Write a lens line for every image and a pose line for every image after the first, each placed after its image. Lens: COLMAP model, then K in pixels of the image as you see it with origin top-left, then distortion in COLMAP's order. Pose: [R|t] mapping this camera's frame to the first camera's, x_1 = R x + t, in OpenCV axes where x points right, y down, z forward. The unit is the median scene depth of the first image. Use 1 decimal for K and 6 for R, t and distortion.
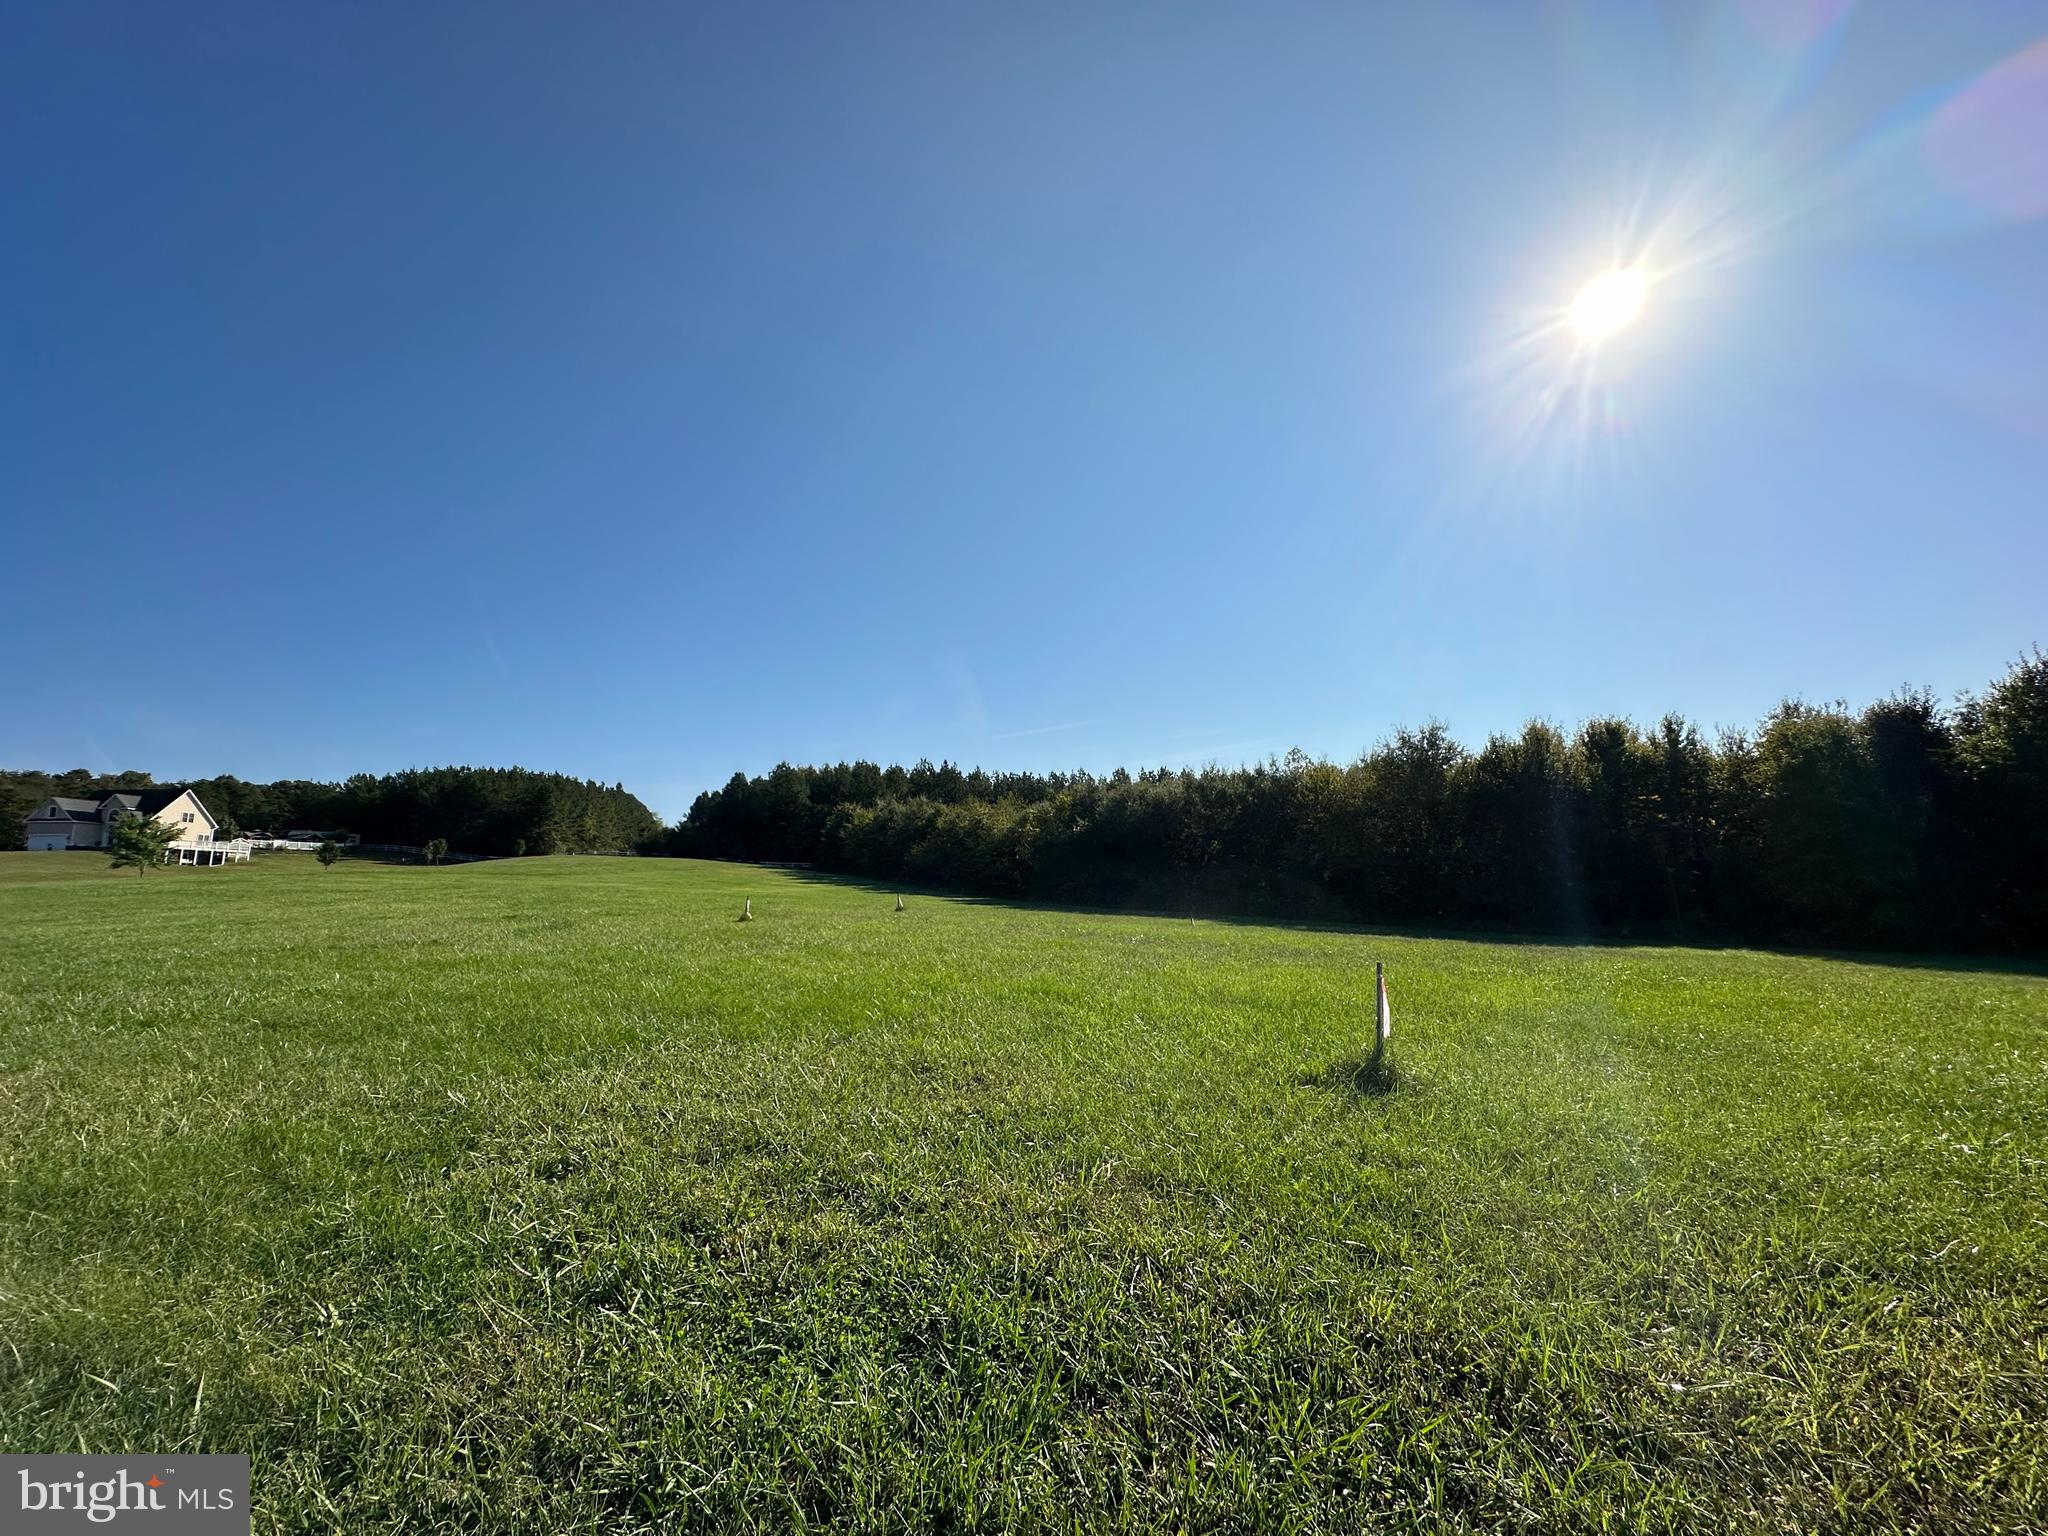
lens RADIAL K [[818.9, 0, 1021.2], [0, 818.9, 767.1], [0, 0, 1]] dist [-0.000967, 0.000661]
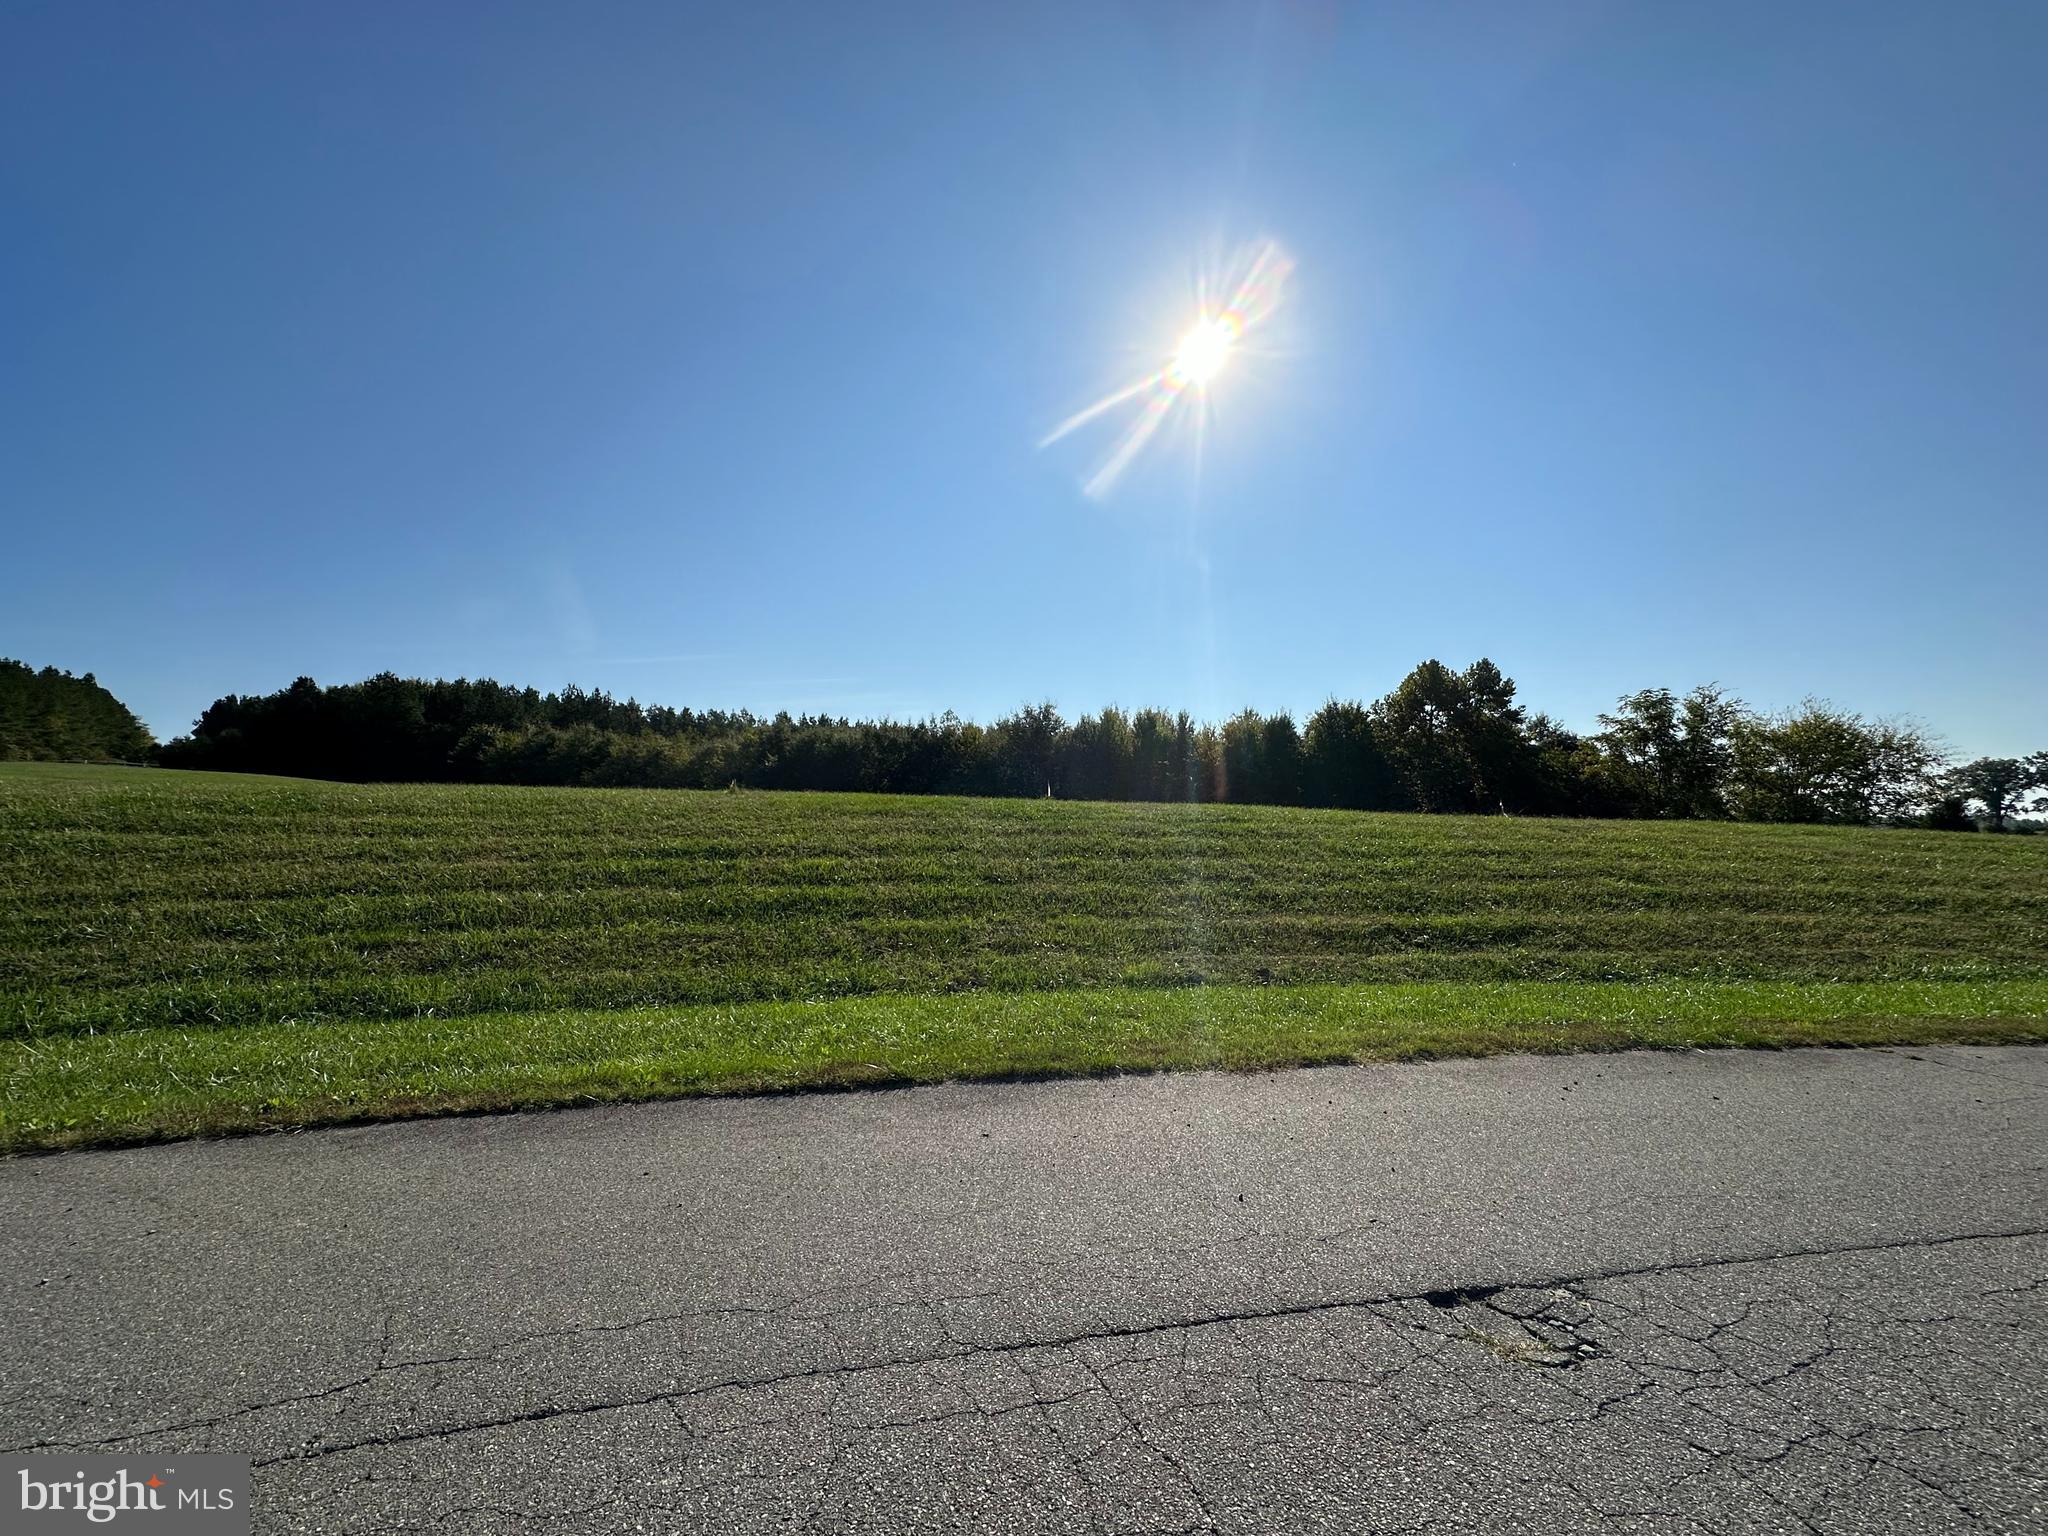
lens RADIAL K [[818.9, 0, 1021.2], [0, 818.9, 767.1], [0, 0, 1]] dist [-0.000967, 0.000661]
pose [[0.900974, 0.055778, 0.430274, -0.145053], [-0.083147, 0.995518, 0.045054, -0.002083], [-0.425832, -0.076368, 0.901573, -0.273041]]
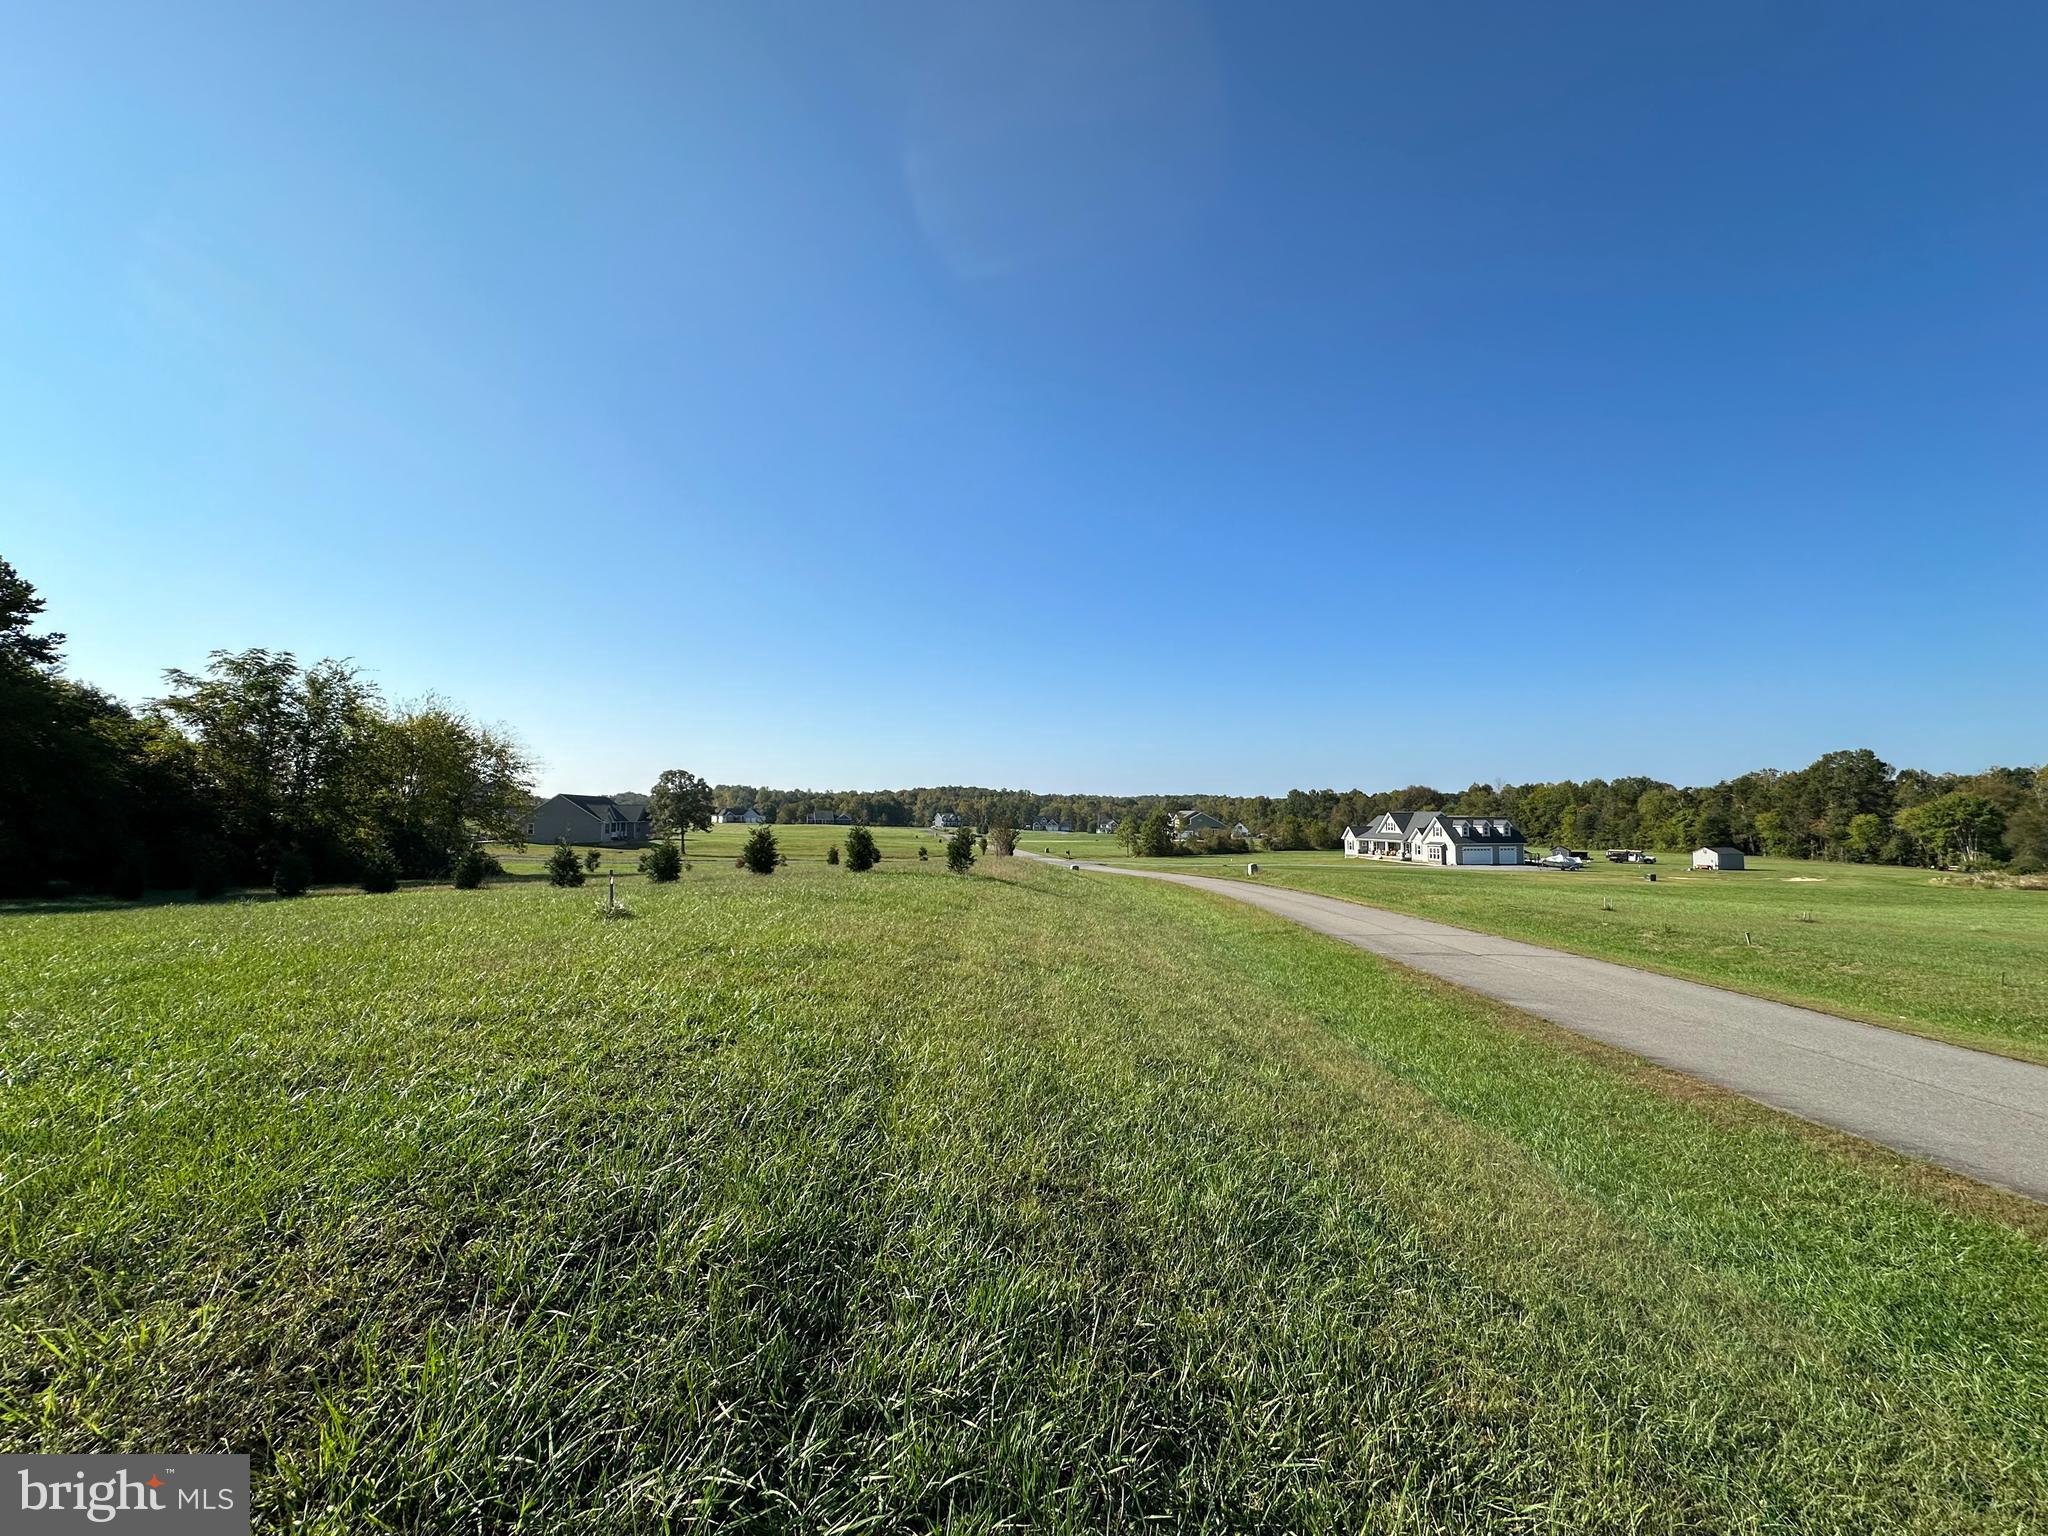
lens RADIAL K [[818.9, 0, 1021.2], [0, 818.9, 767.1], [0, 0, 1]] dist [-0.000967, 0.000661]
pose [[-0.427612, 0.065651, 0.901575, 0.009861], [-0.133601, 0.981816, -0.134861, -0.000621], [-0.894035, -0.178120, -0.411066, -0.008328]]
